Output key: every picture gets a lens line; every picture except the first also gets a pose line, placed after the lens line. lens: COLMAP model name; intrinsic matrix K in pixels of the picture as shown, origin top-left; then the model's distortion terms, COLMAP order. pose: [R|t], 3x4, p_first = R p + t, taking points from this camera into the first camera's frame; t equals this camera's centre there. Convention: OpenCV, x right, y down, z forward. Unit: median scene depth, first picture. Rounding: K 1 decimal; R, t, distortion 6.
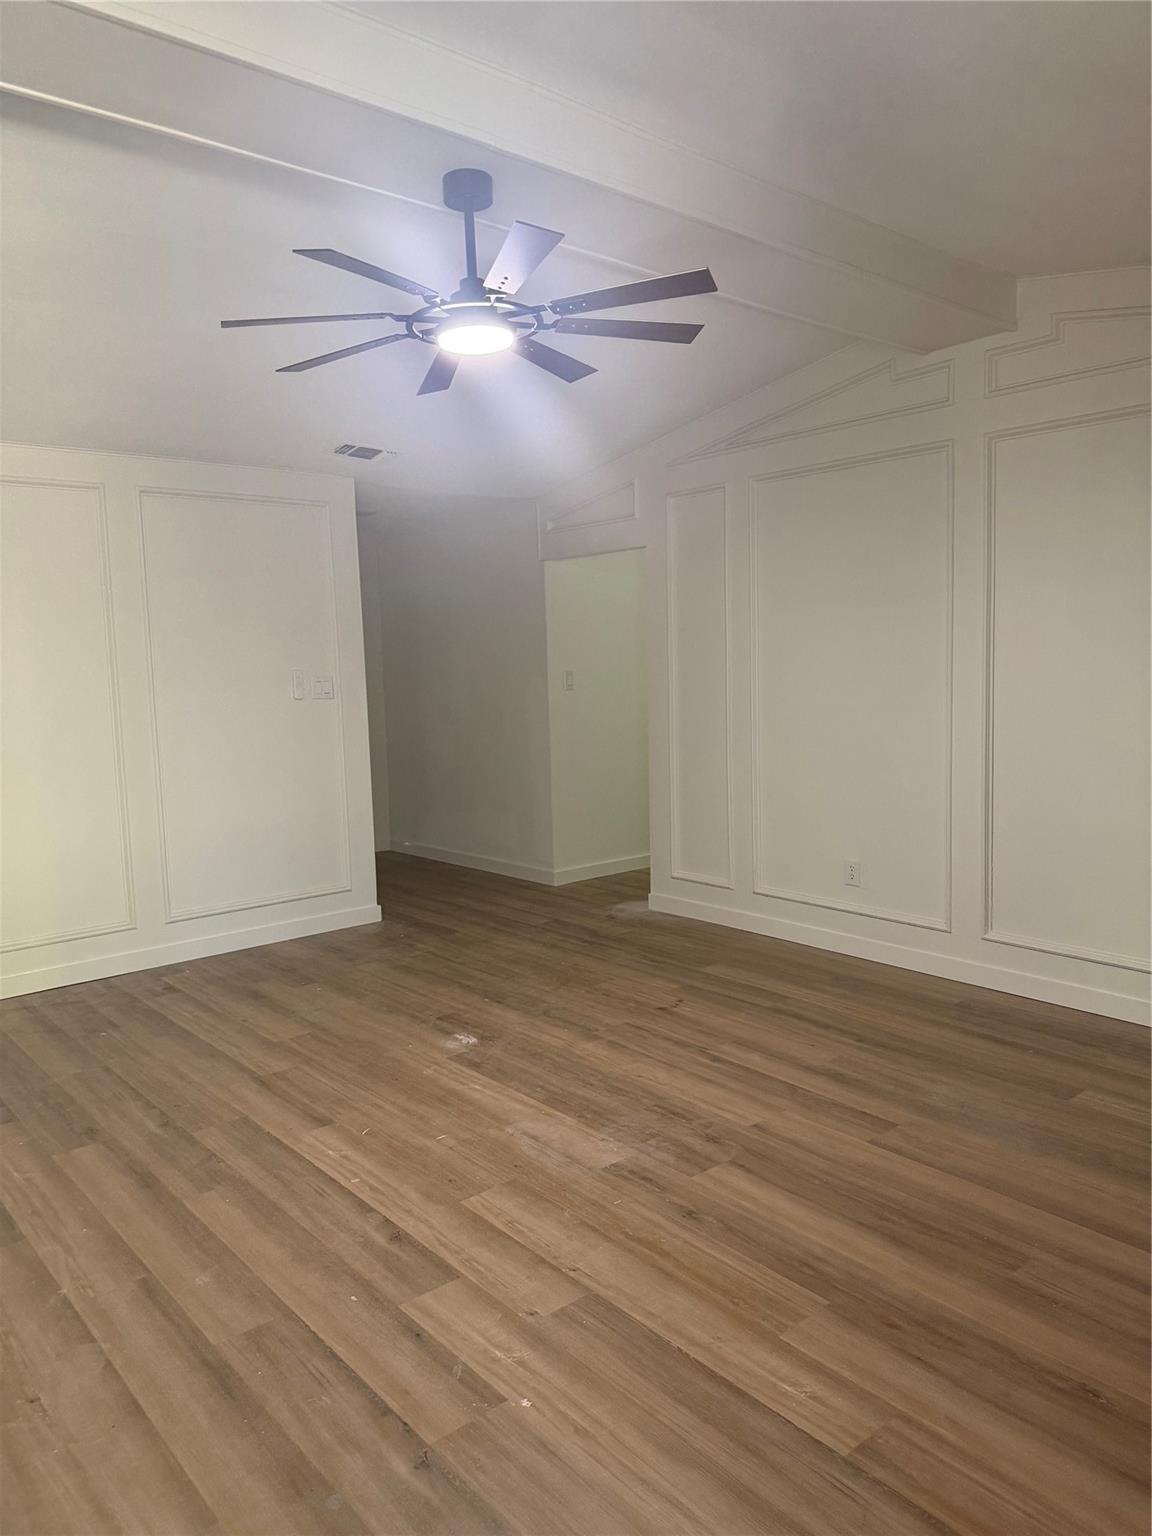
lens RADIAL K [[1092.4, 0, 578.7], [0, 1092.4, 765.0], [0, 0, 1]] dist [0.011195, -0.025649]
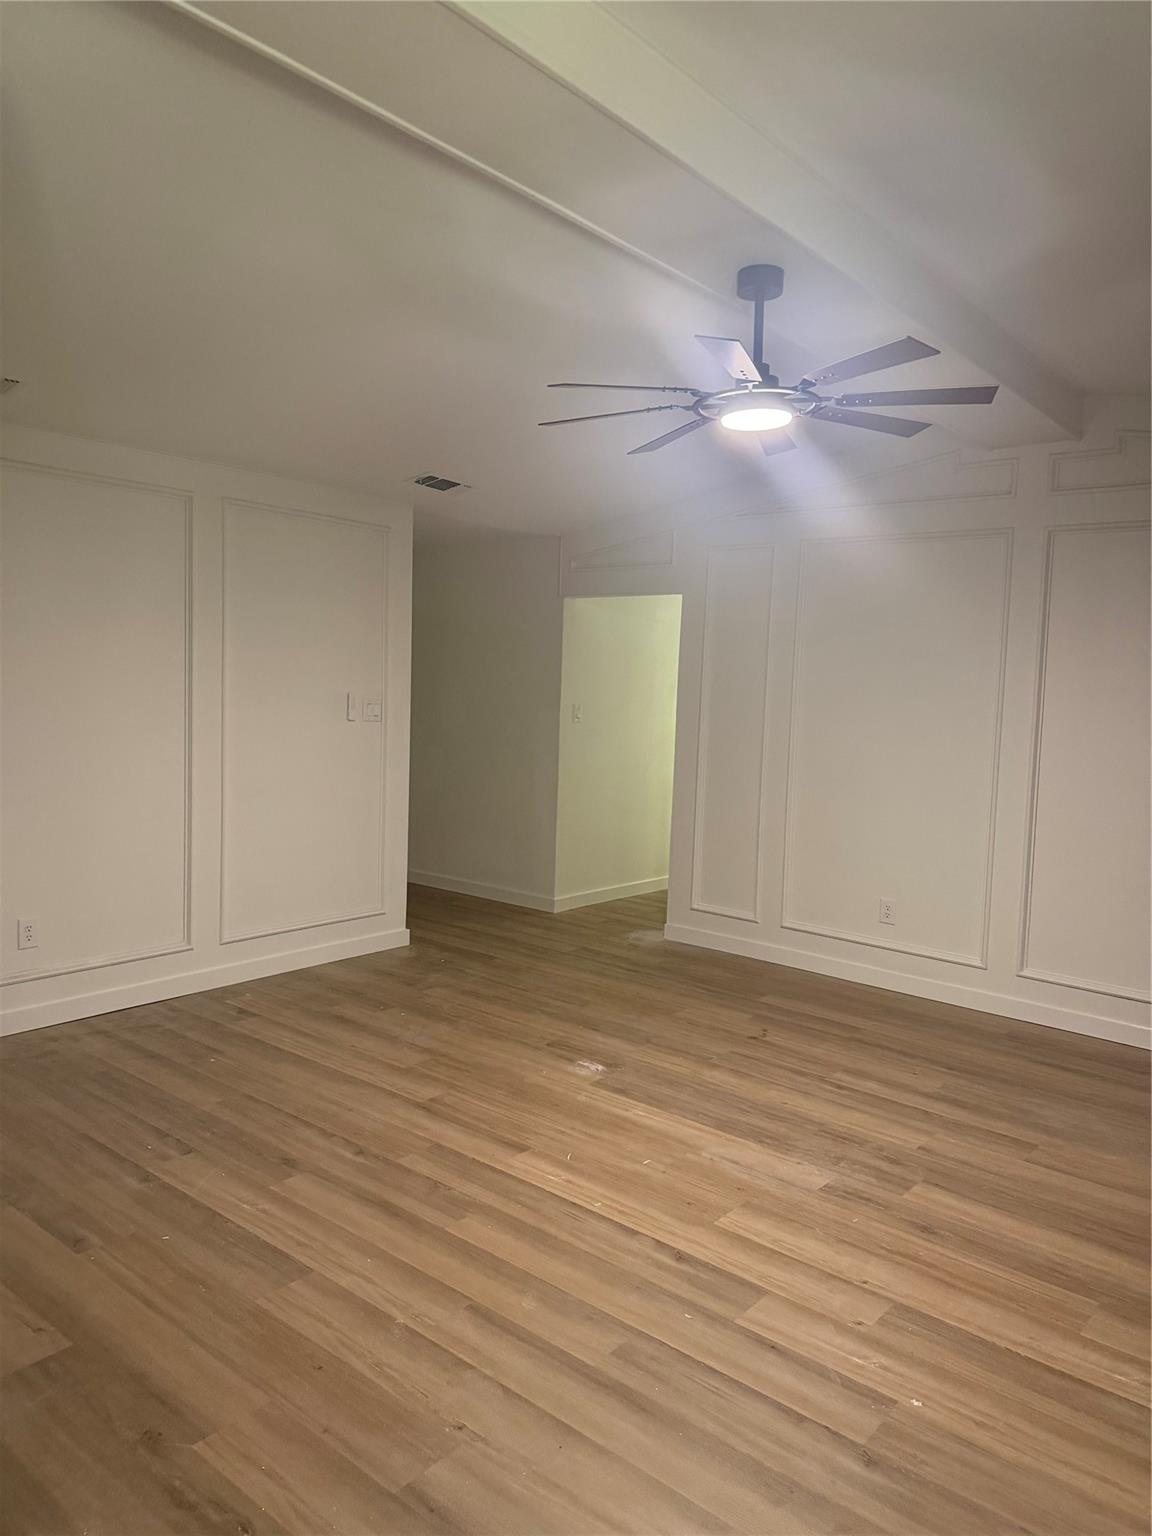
lens RADIAL K [[1092.4, 0, 548.2], [0, 1092.4, 761.8], [0, 0, 1]] dist [0.011195, -0.025649]
pose [[0.984091, 0.049393, 0.170661, -0.387409], [-0.046176, 0.998674, -0.022772, -0.014134], [-0.171559, 0.014529, 0.985067, -0.022389]]
